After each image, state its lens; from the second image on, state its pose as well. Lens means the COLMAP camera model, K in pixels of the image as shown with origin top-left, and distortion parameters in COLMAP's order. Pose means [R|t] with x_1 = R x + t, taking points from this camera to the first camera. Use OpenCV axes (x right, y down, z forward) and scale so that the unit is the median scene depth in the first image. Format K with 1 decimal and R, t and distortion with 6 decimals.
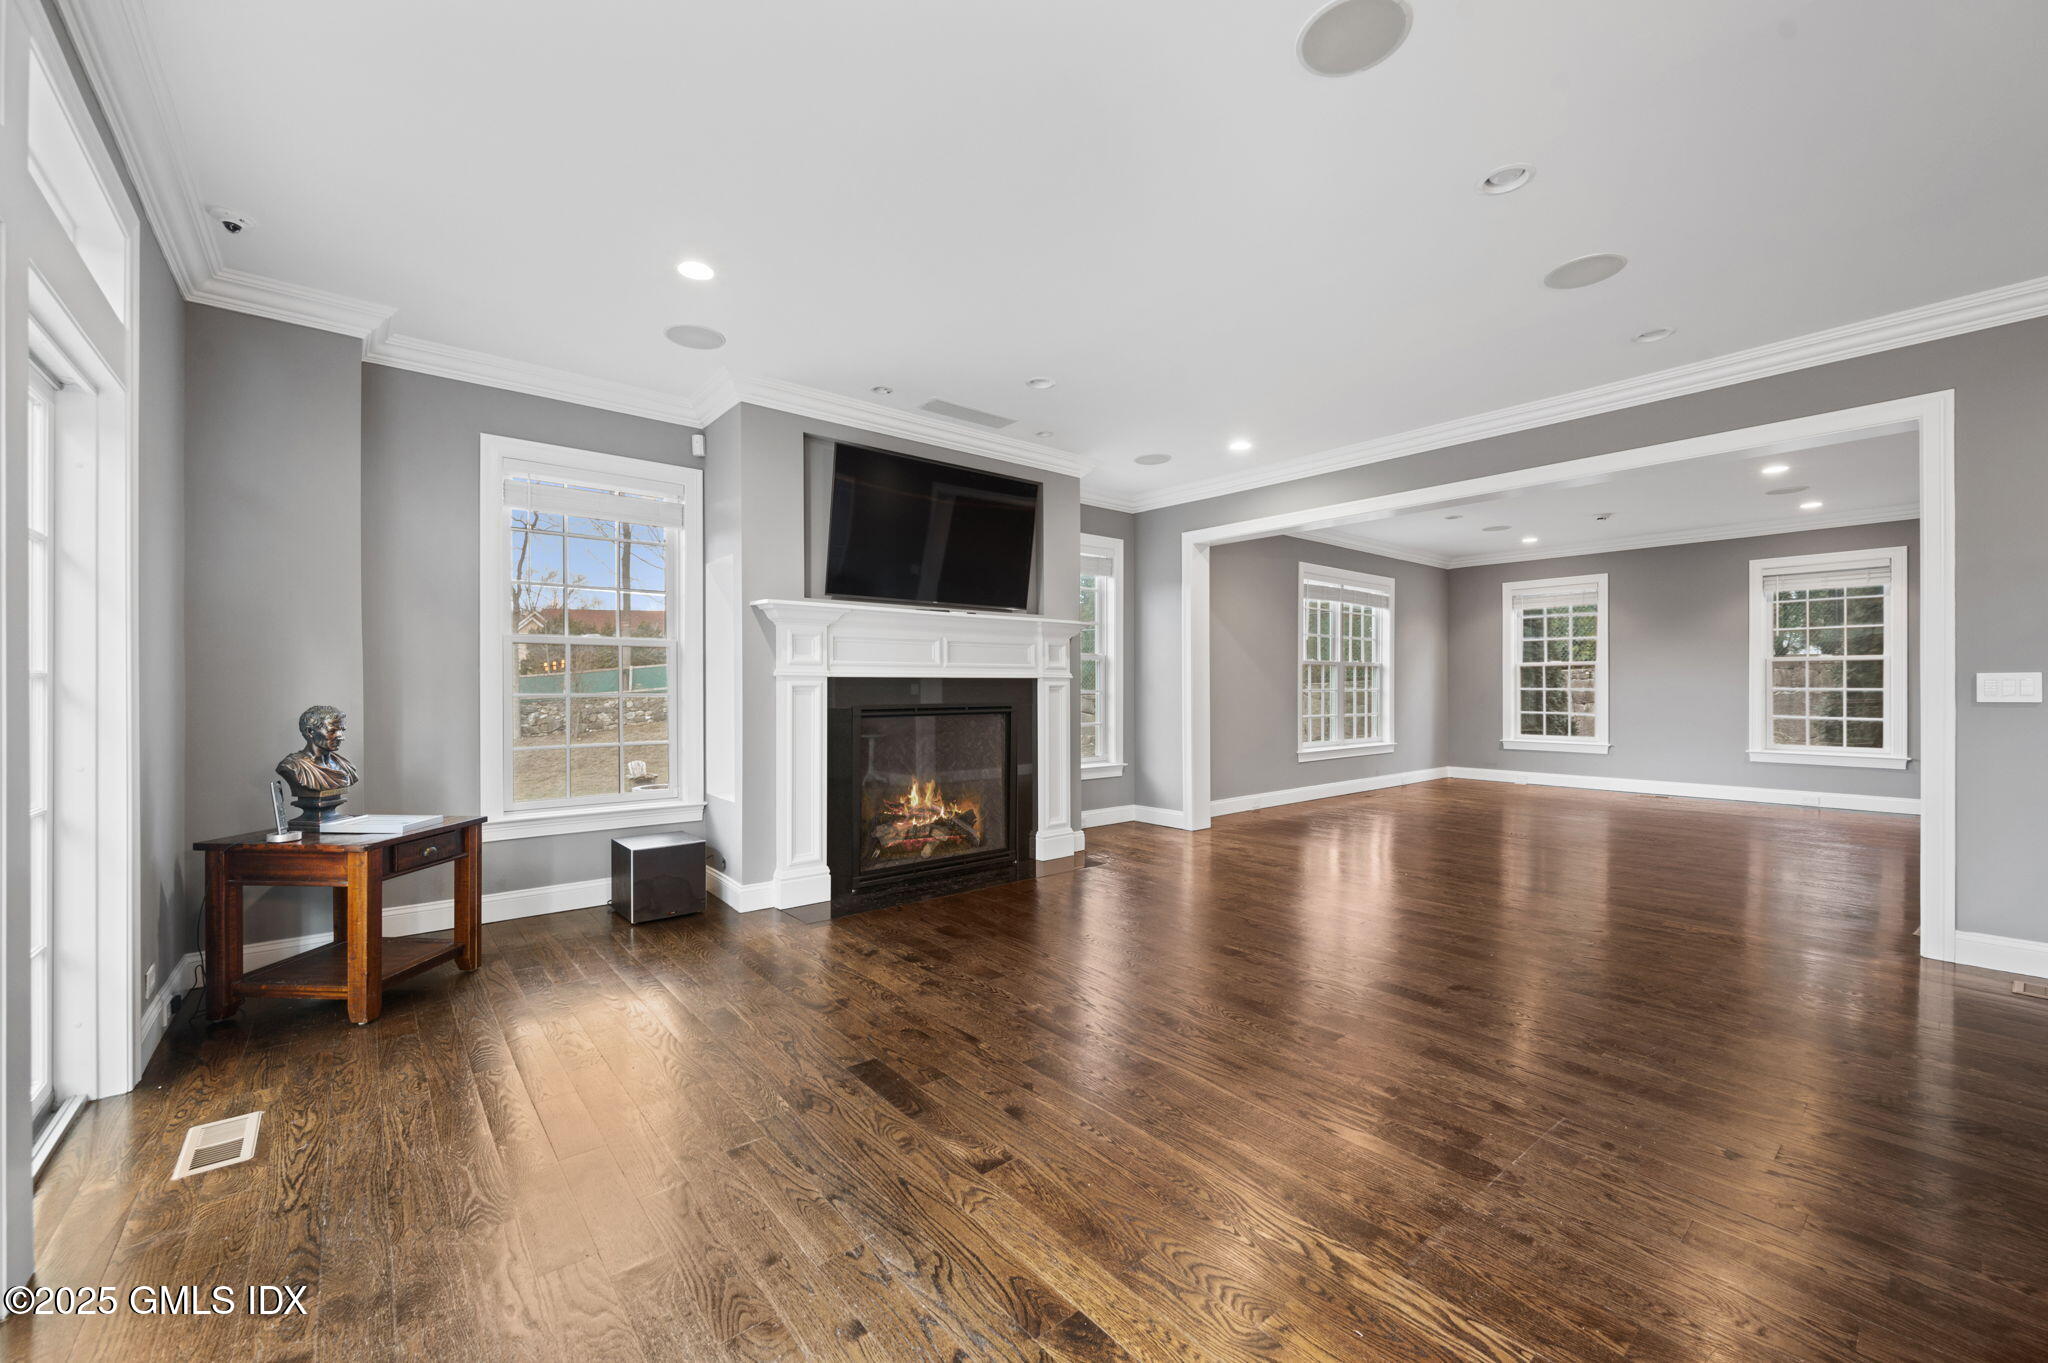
lens RADIAL K [[826.2, 0, 1011.2], [0, 826.2, 687.3], [0, 0, 1]] dist [0.000748, -0.000147]
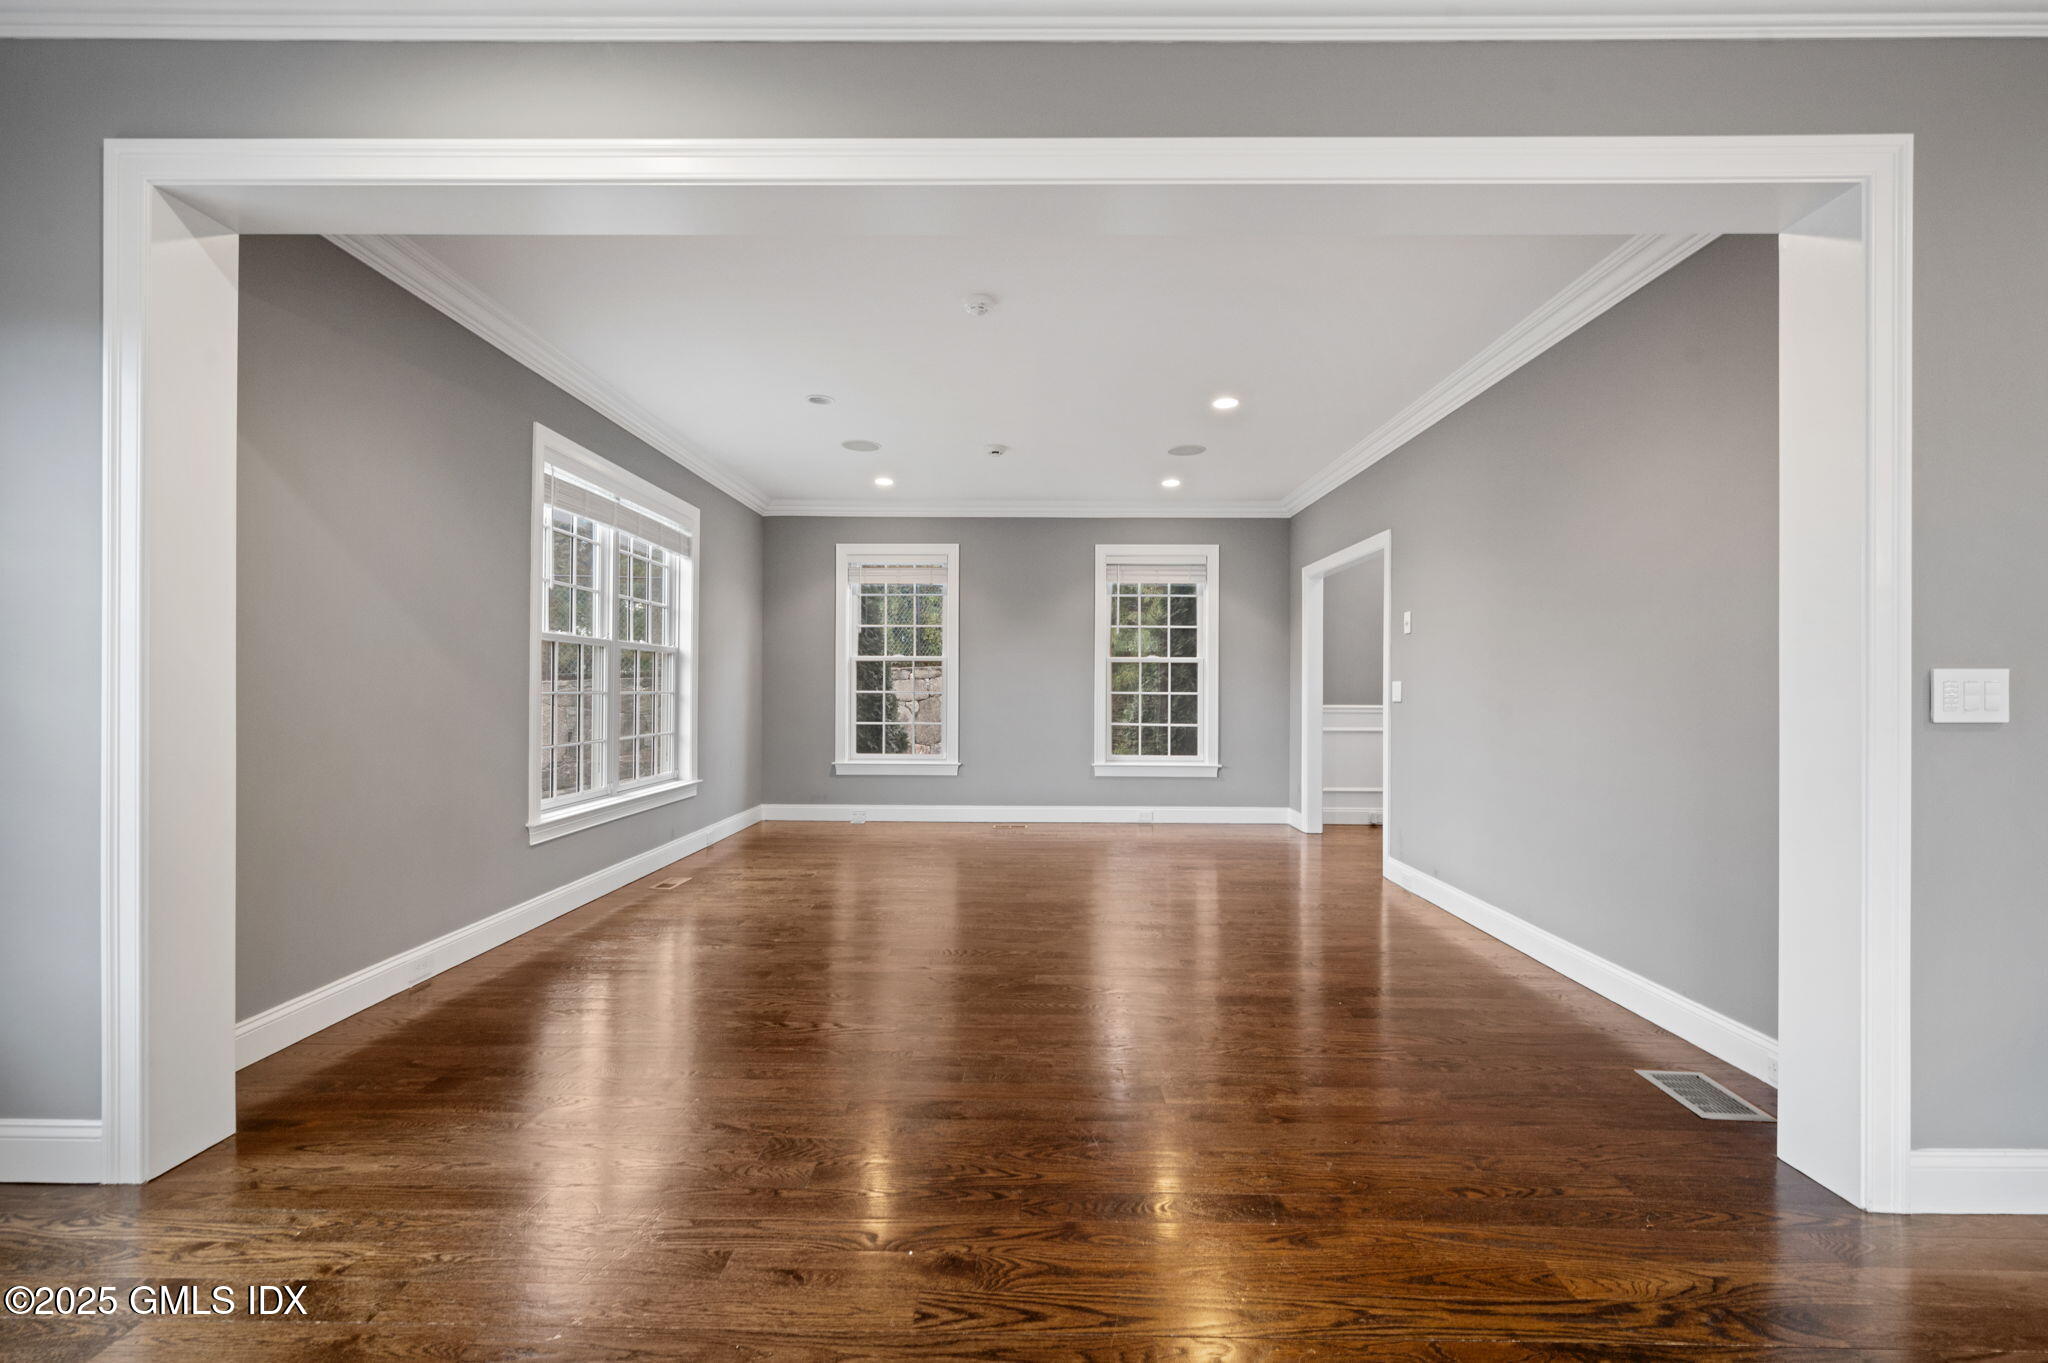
lens RADIAL K [[857.4, 0, 1022.3], [0, 857.4, 681.9], [0, 0, 1]] dist [0.018413, -0.000130]
pose [[0.636231, 0.011329, 0.771415, 0.135304], [-0.005651, 0.999934, -0.010025, 0.000288], [-0.771478, 0.002019, 0.636253, 0.436062]]
